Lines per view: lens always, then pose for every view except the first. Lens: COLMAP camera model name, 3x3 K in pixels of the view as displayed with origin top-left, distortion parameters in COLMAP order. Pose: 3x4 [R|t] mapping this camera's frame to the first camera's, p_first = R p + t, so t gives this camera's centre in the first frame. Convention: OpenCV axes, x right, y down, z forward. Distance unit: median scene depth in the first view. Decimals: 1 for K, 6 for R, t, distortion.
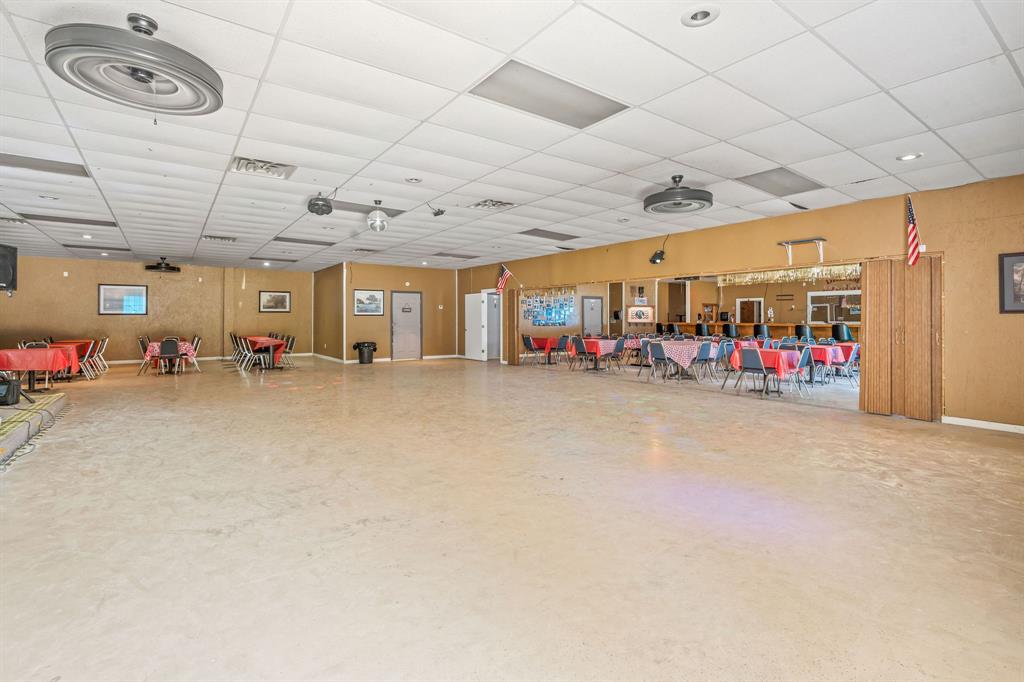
lens RADIAL K [[463.1, 0, 502.6], [0, 463.1, 316.7], [0, 0, 1]] dist [-0.001256, 0.000045]
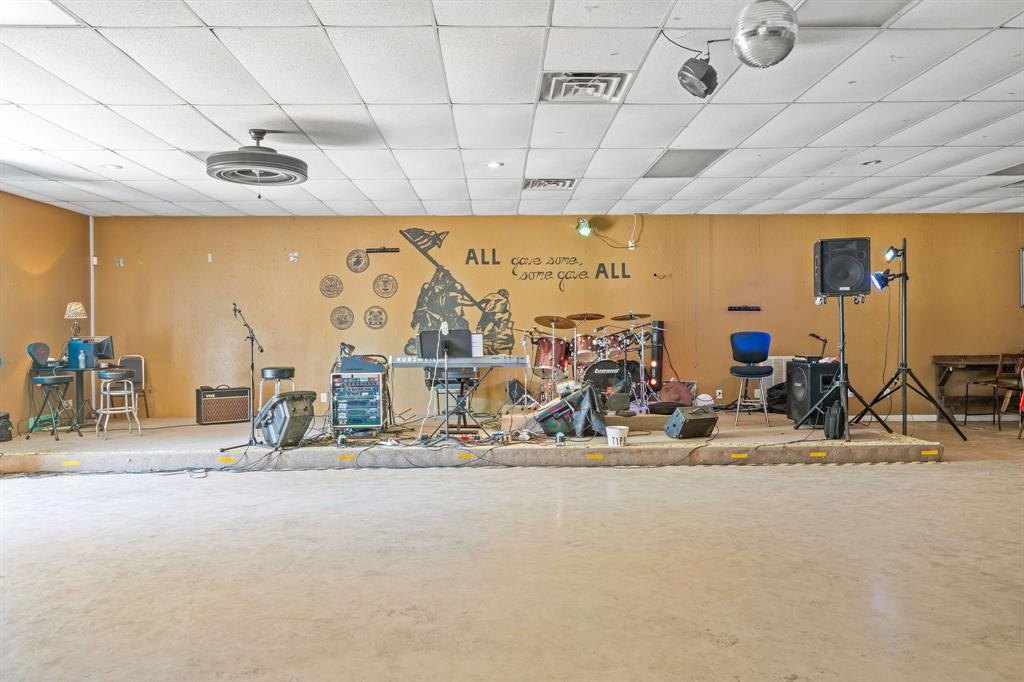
lens RADIAL K [[720.4, 0, 519.8], [0, 720.4, 329.5], [0, 0, 1]] dist [0.007942, -0.000816]
pose [[-0.551017, -0.001205, -0.834493, 0.115565], [0.013301, 0.999859, -0.010226, 0.002879], [0.834388, -0.016734, -0.550923, 0.510630]]
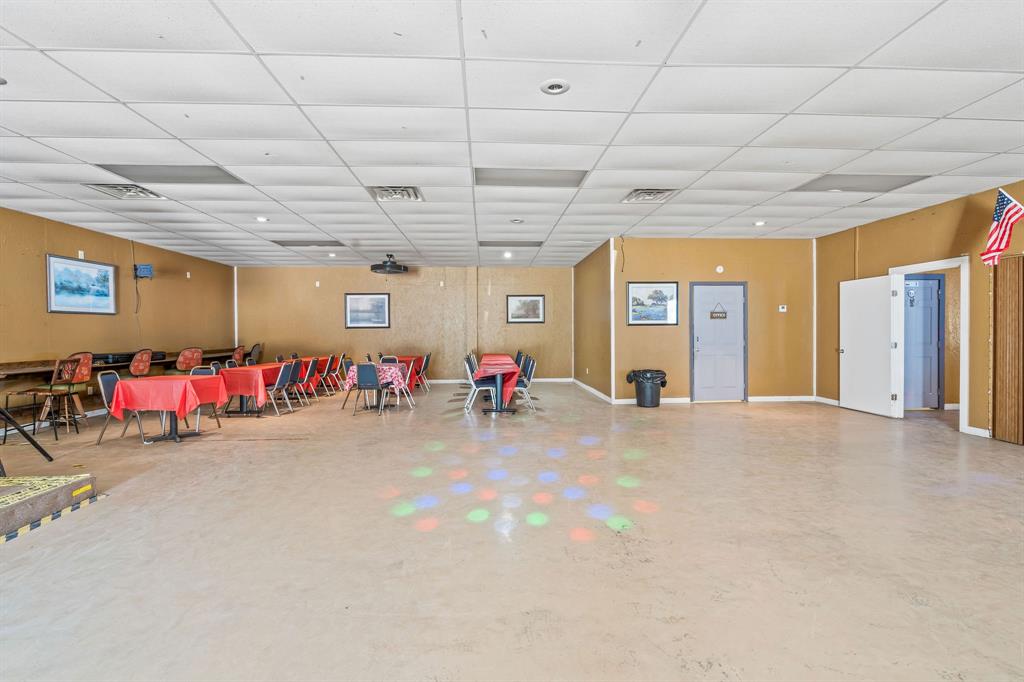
lens RADIAL K [[463.1, 0, 511.5], [0, 463.1, 339.7], [0, 0, 1]] dist [-0.001256, 0.000045]
pose [[0.845530, 0.003398, -0.533917, -0.120483], [0.009051, 0.999745, 0.020696, 0.002048], [0.533851, -0.022331, 0.845284, 0.388041]]
